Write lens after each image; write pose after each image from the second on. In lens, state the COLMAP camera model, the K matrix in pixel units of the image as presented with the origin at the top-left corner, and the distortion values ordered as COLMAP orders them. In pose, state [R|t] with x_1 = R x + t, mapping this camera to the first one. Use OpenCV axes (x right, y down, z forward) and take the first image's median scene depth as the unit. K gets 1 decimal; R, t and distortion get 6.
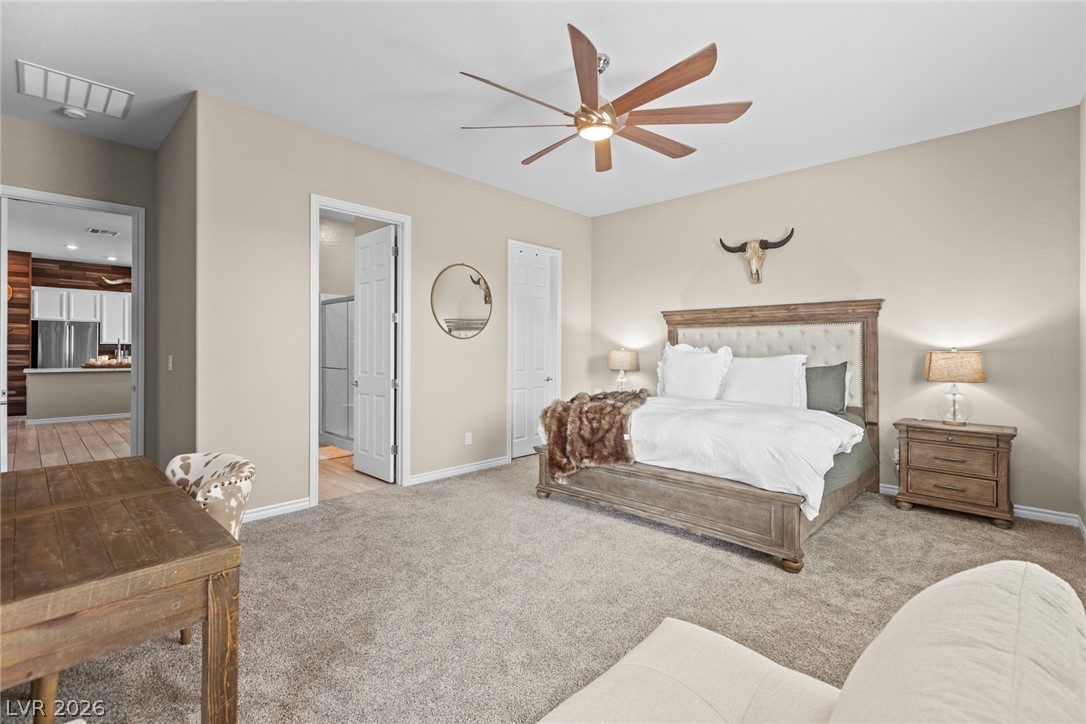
lens RADIAL K [[483.7, 0, 541.9], [0, 483.7, 352.9], [0, 0, 1]] dist [0.002240, -0.001958]
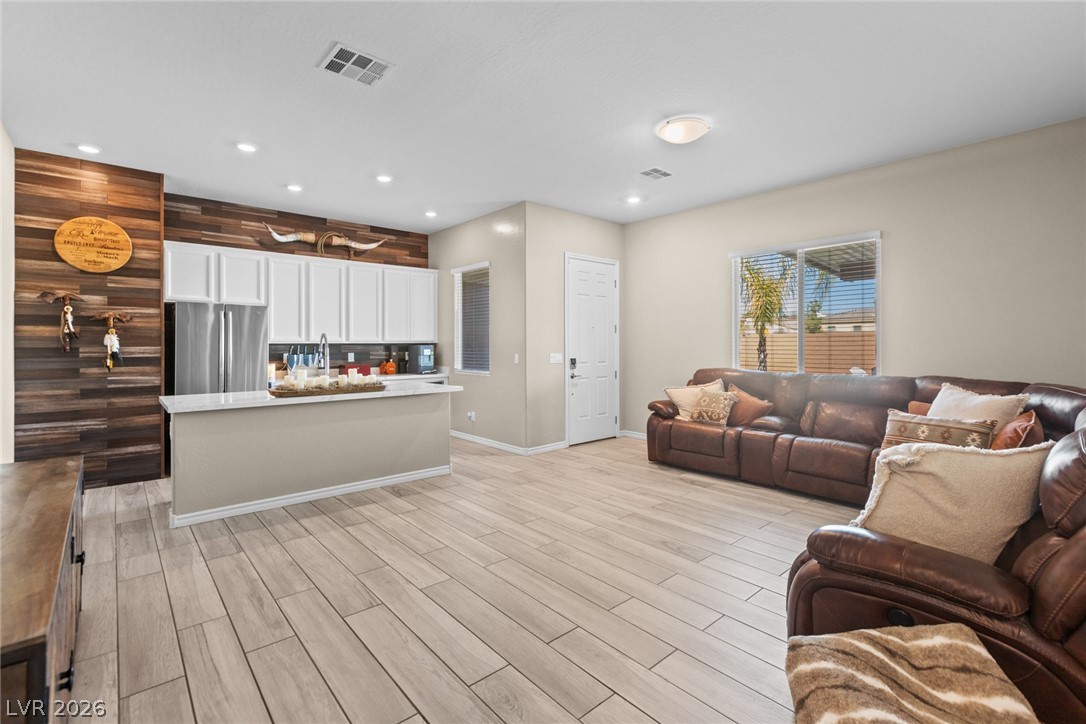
lens RADIAL K [[483.7, 0, 545.6], [0, 483.7, 342.7], [0, 0, 1]] dist [0.002240, -0.001958]
pose [[0.996508, -0.007323, -0.083179, -0.581585], [0.006995, 0.999967, -0.004229, -0.015925], [0.083208, 0.003633, 0.996526, 0.493910]]
